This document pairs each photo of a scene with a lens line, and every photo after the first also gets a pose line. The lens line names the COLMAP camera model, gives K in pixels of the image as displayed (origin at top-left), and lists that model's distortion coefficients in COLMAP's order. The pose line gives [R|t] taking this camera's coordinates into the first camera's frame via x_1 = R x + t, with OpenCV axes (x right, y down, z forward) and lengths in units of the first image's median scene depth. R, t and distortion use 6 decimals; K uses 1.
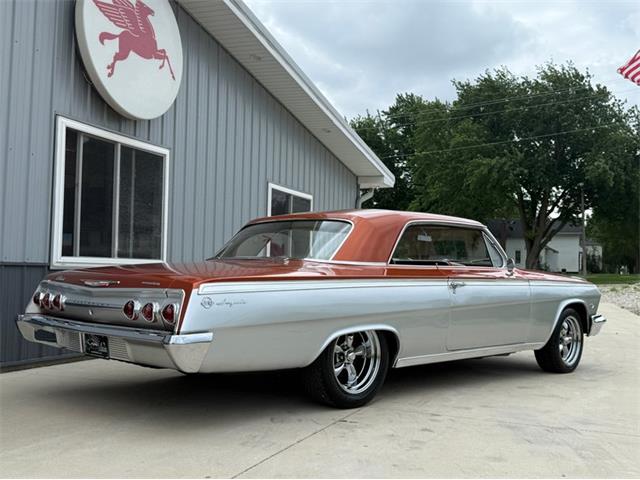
lens RADIAL K [[742.5, 0, 325.9], [0, 742.5, 236.8], [0, 0, 1]] dist [0.073937, 0.000000]
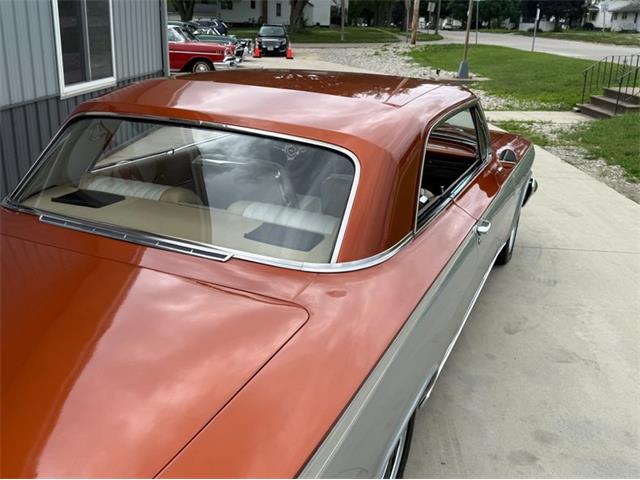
lens RADIAL K [[642.6, 0, 323.5], [0, 642.6, 242.3], [0, 0, 1]] dist [0.038925, 0.000000]
pose [[0.937521, -0.092214, 0.335485, -0.093522], [-0.044164, 0.924898, 0.377642, -0.090977], [-0.345113, -0.368863, 0.863039, 0.485344]]
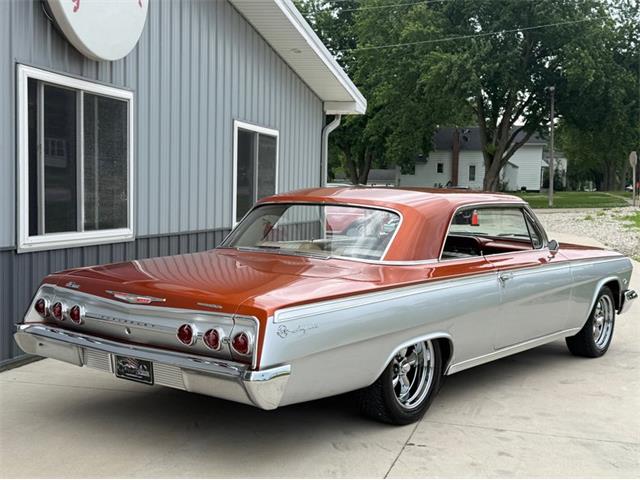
lens RADIAL K [[915.3, 0, 334.5], [0, 915.3, 248.7], [0, 0, 1]] dist [0.129456, 0.000000]
pose [[0.992303, -0.005816, 0.123697, -0.133845], [-0.009733, 0.992144, 0.124722, -0.085618], [-0.123450, -0.124965, 0.984451, -0.051037]]
